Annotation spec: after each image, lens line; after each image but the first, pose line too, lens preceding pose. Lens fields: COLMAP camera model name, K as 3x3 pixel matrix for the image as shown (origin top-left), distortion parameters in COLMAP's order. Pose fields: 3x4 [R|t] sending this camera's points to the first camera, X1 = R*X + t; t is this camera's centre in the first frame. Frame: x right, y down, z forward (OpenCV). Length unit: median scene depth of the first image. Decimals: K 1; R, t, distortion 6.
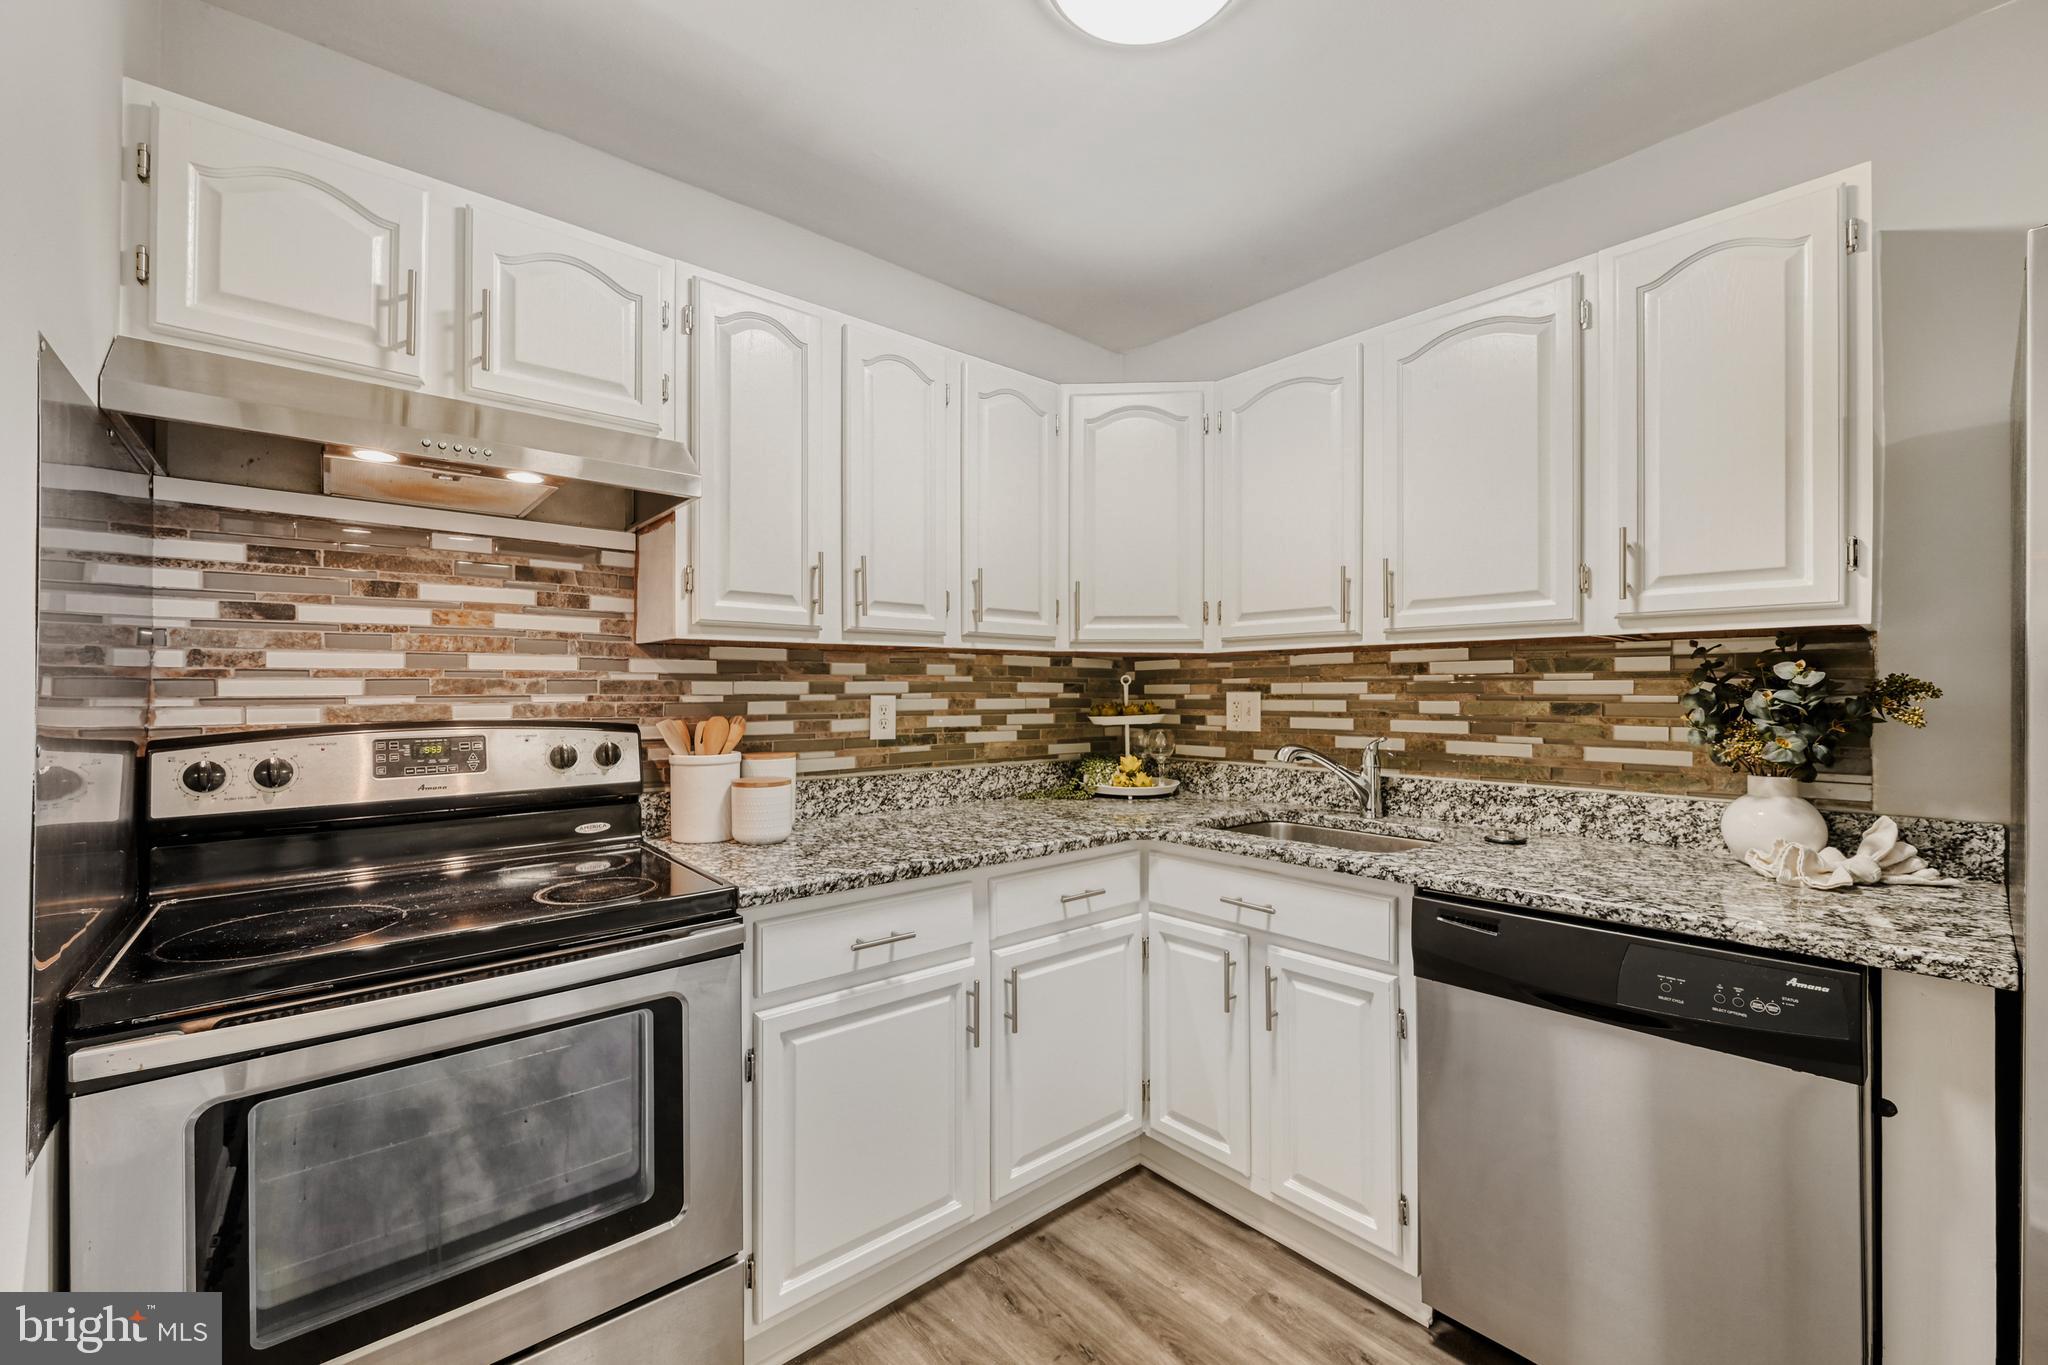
lens RADIAL K [[829.9, 0, 1025.3], [0, 829.9, 693.9], [0, 0, 1]] dist [0.001992, 0.001449]
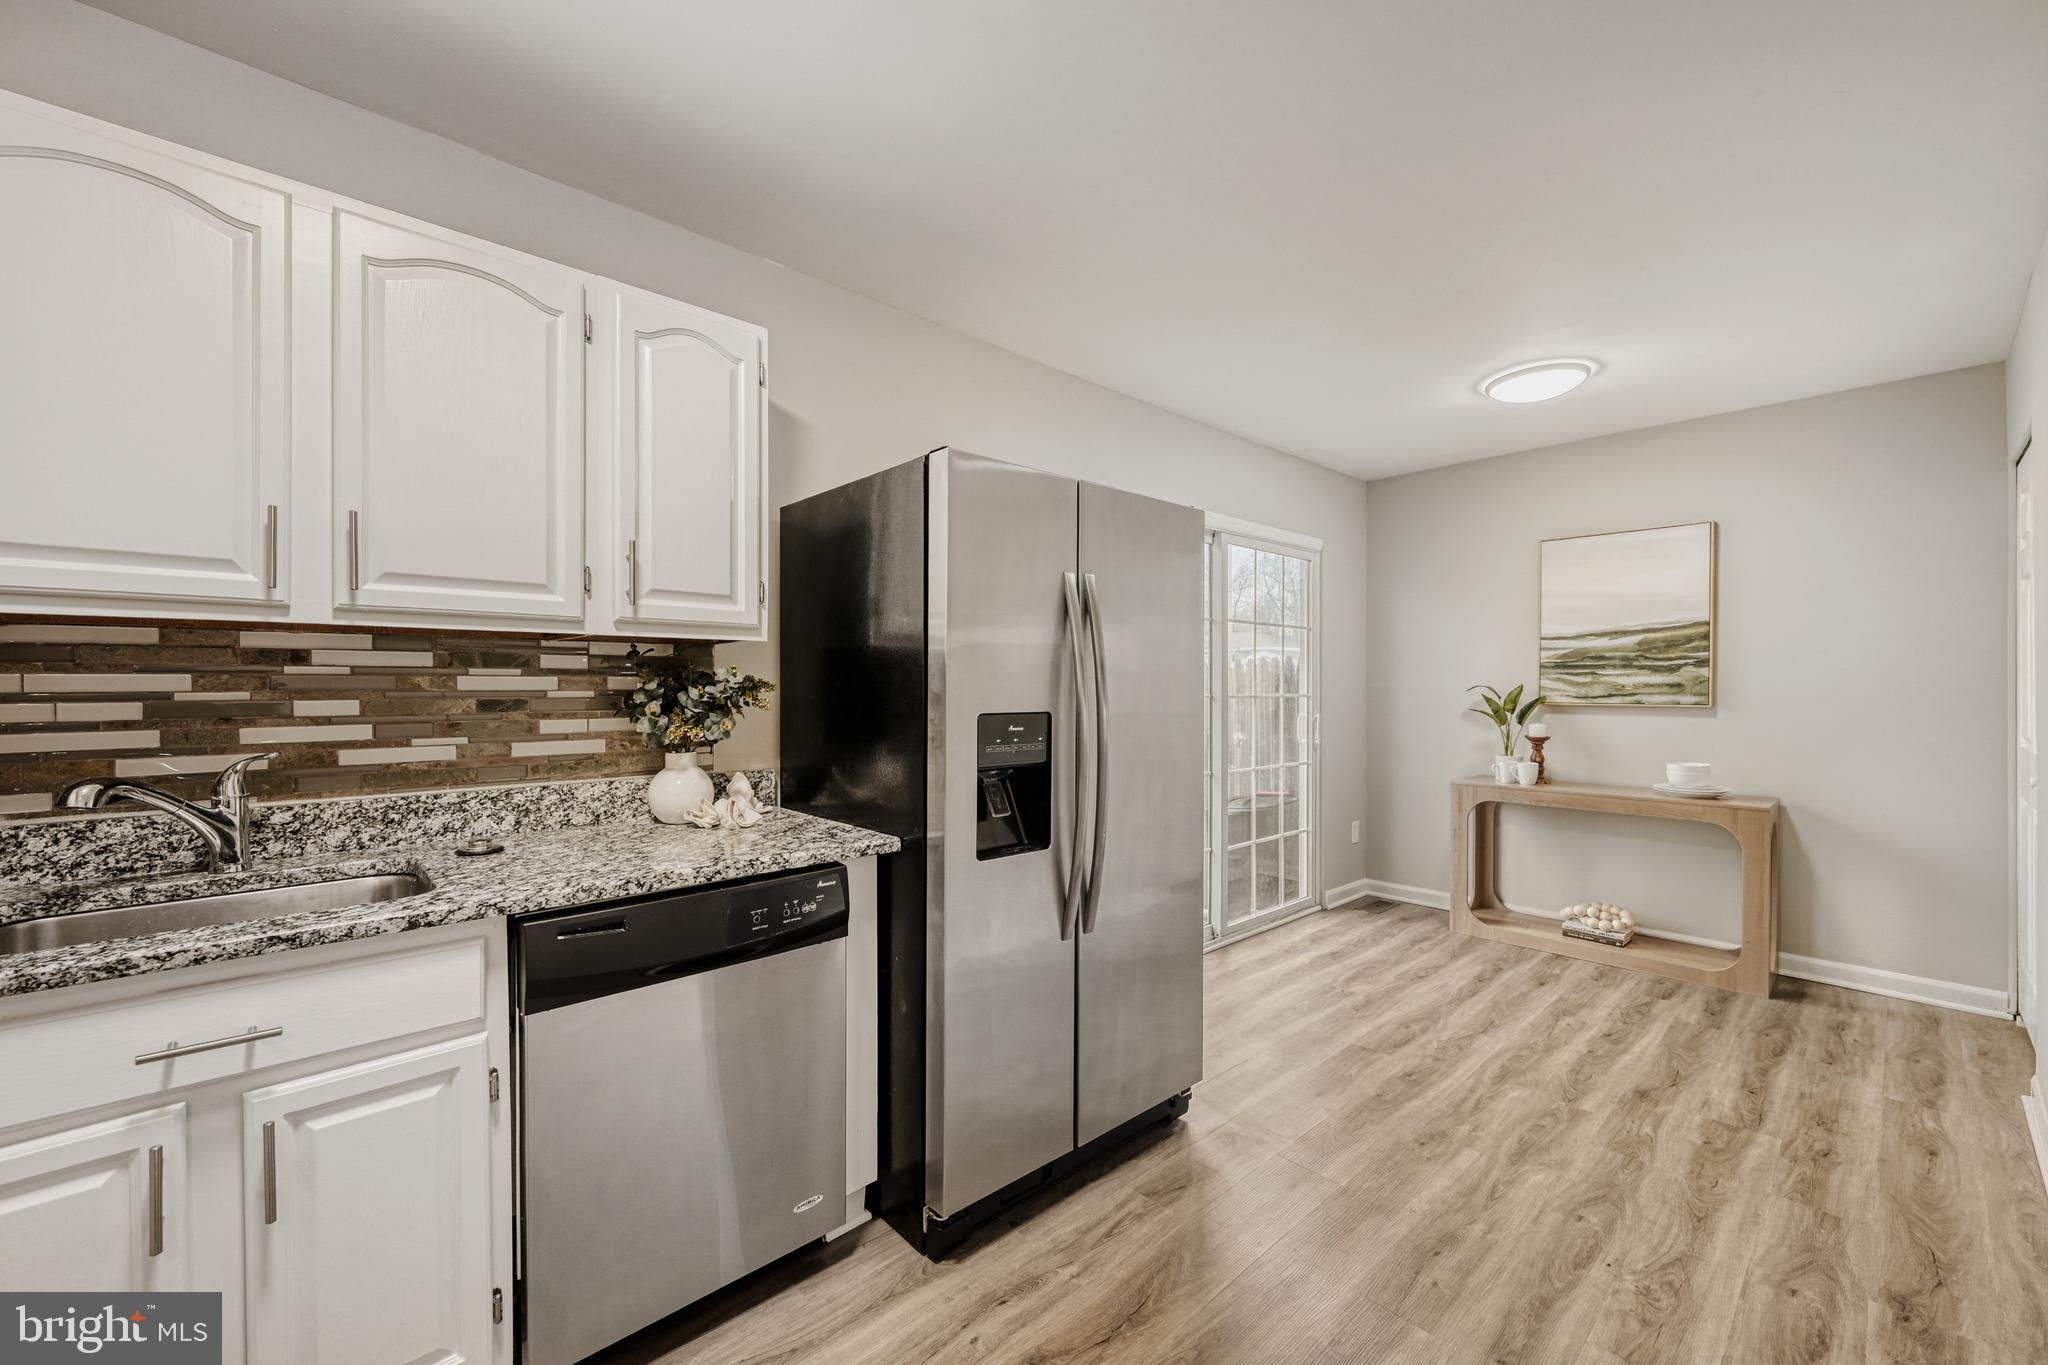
lens RADIAL K [[829.9, 0, 1052.2], [0, 829.9, 684.2], [0, 0, 1]] dist [0.001992, 0.001449]
pose [[-0.049273, 0.001027, 0.998785, -0.372974], [0.003042, 0.999995, -0.000878, -0.004058], [-0.998781, 0.002995, -0.049276, 0.431031]]
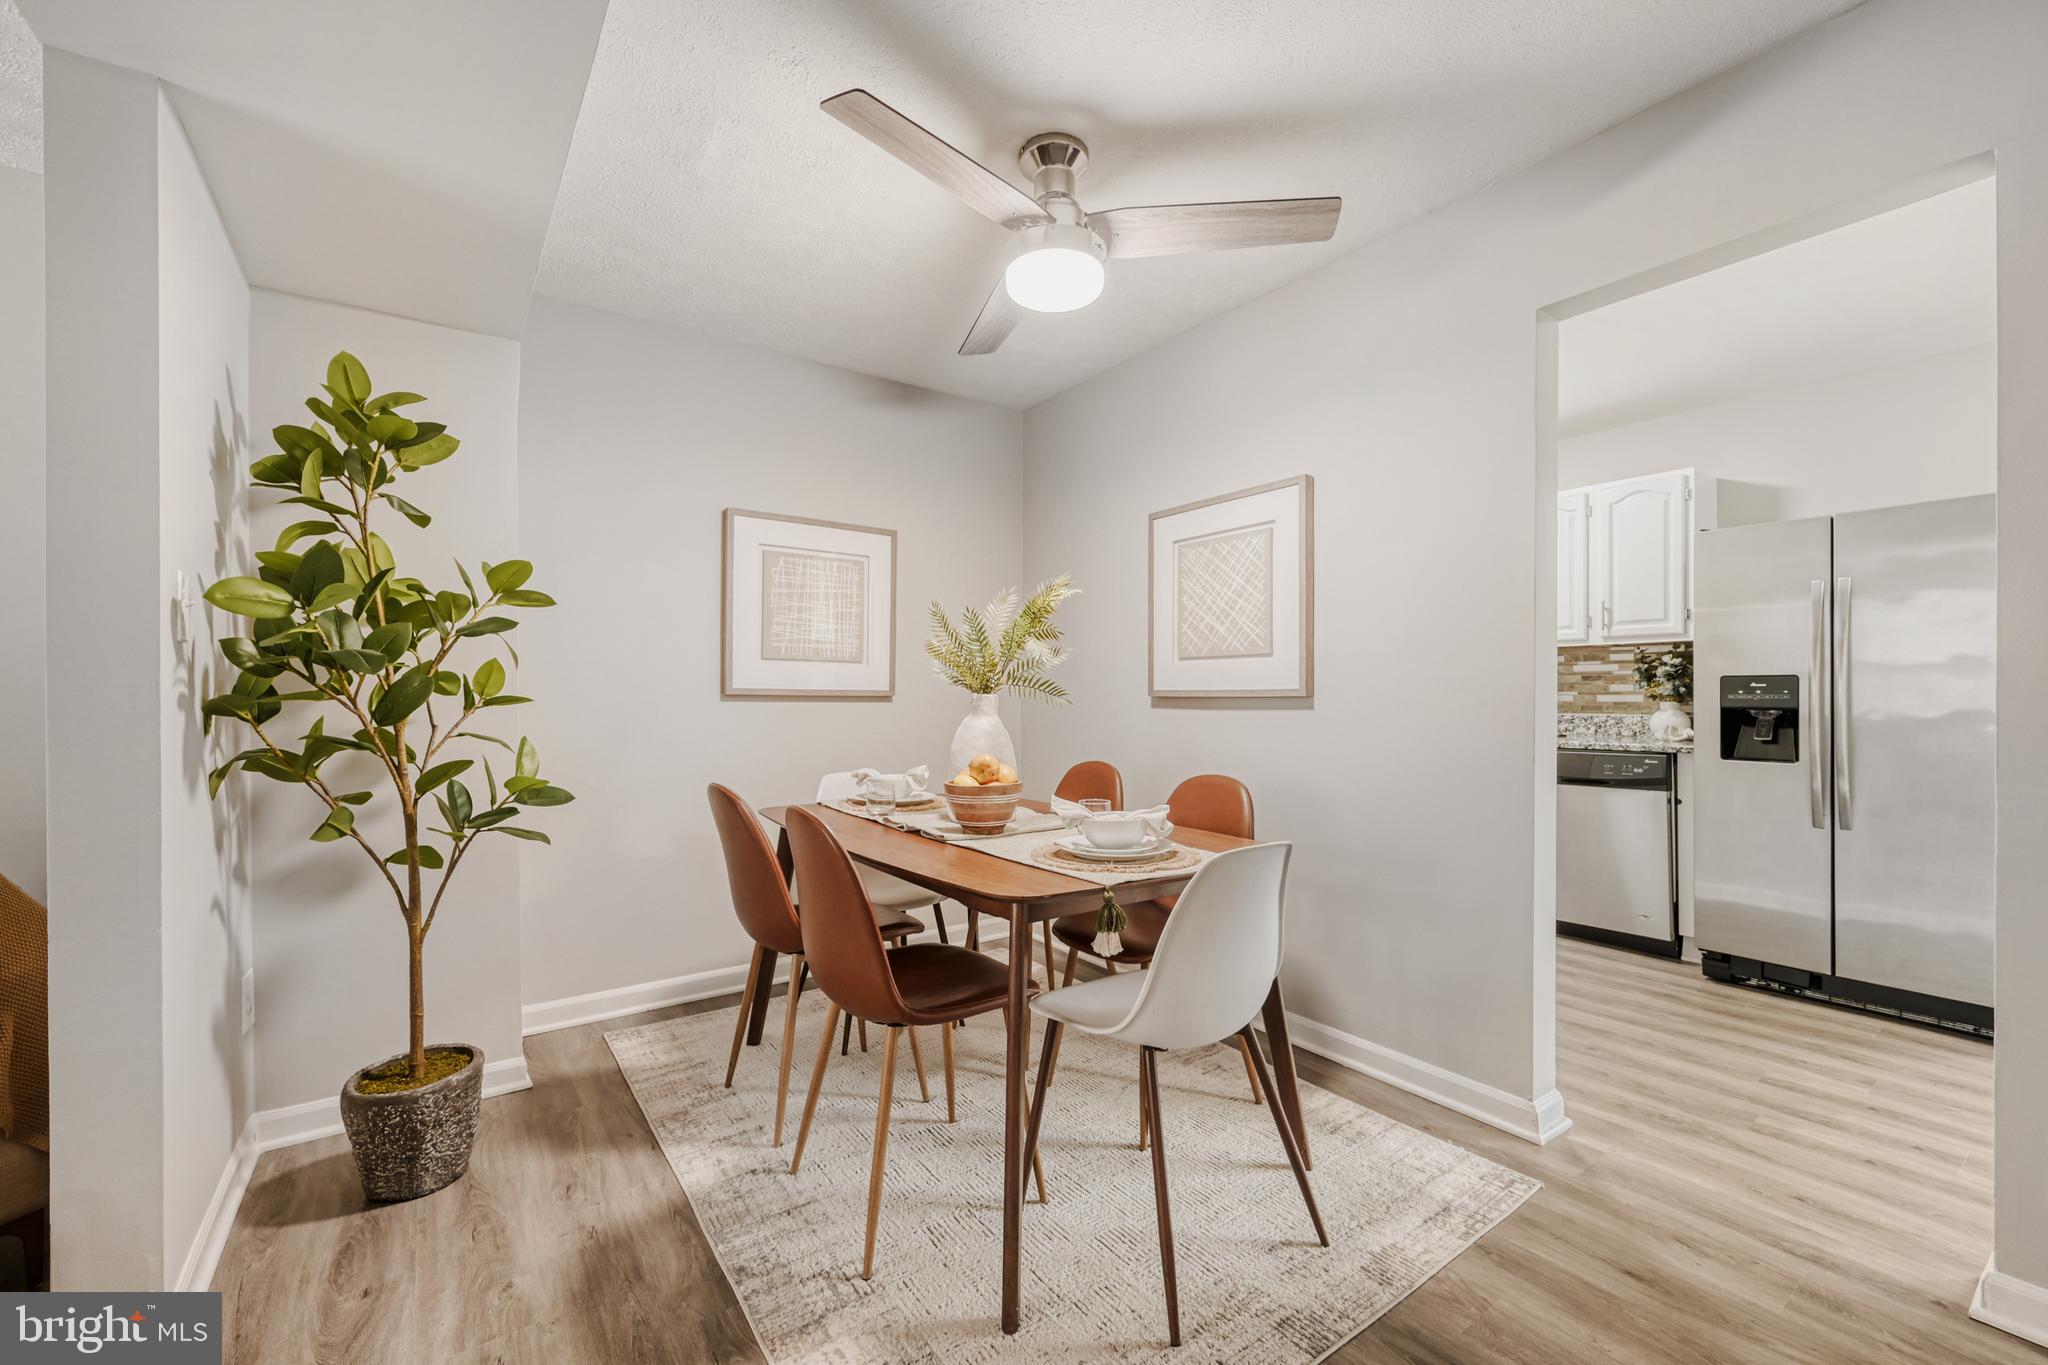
lens RADIAL K [[829.9, 0, 1037.4], [0, 829.9, 694.9], [0, 0, 1]] dist [0.001992, 0.001449]
pose [[0.995625, 0.004198, -0.093348, -0.646761], [-0.005243, 0.999926, -0.010960, 0.102139], [0.093295, 0.011401, 0.995573, -1.436485]]
